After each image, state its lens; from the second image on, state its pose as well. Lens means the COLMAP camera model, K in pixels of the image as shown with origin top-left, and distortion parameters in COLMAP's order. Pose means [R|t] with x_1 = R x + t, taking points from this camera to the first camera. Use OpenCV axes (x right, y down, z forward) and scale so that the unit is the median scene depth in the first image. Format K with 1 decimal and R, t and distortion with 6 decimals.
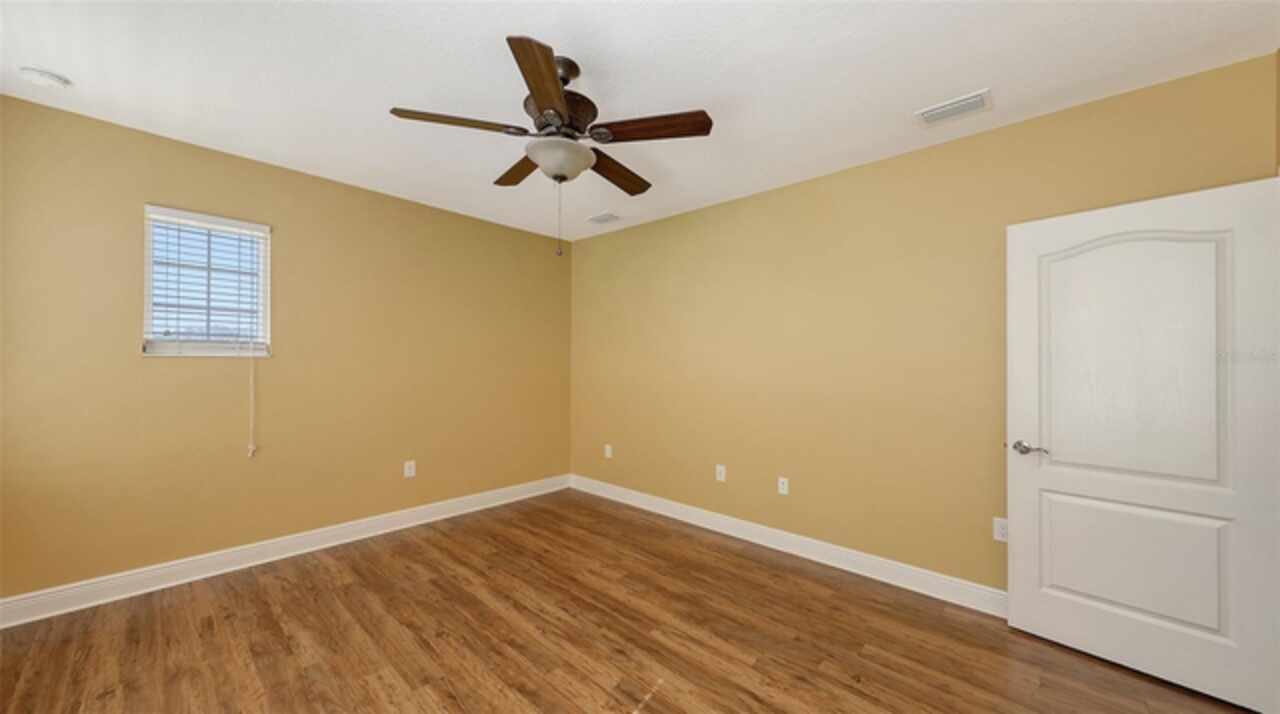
lens RADIAL K [[458.0, 0, 633.3], [0, 458.0, 355.0], [0, 0, 1]] dist [0.008022, 0.000067]
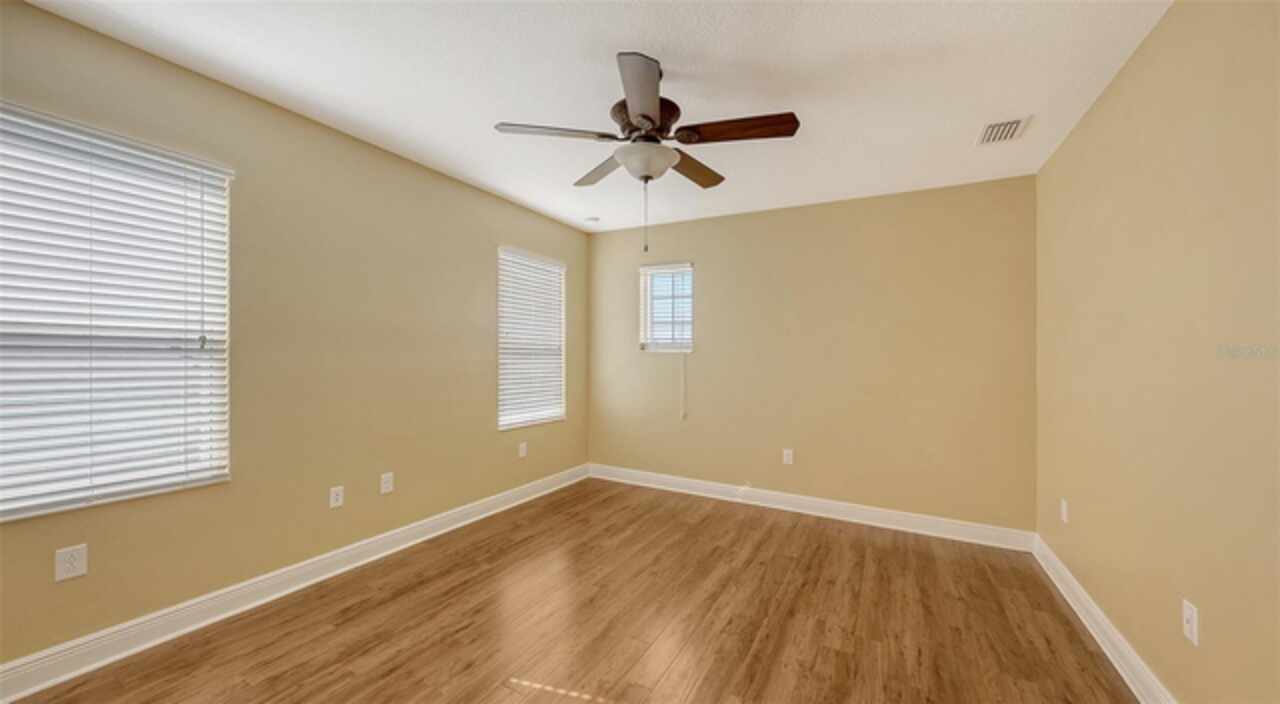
lens RADIAL K [[458.0, 0, 637.2], [0, 458.0, 352.4], [0, 0, 1]] dist [0.008022, 0.000067]
pose [[0.248440, -0.010338, -0.968592, 0.597968], [0.001980, 0.999946, -0.010165, 0.019425], [0.968645, 0.000607, 0.248447, 0.504559]]
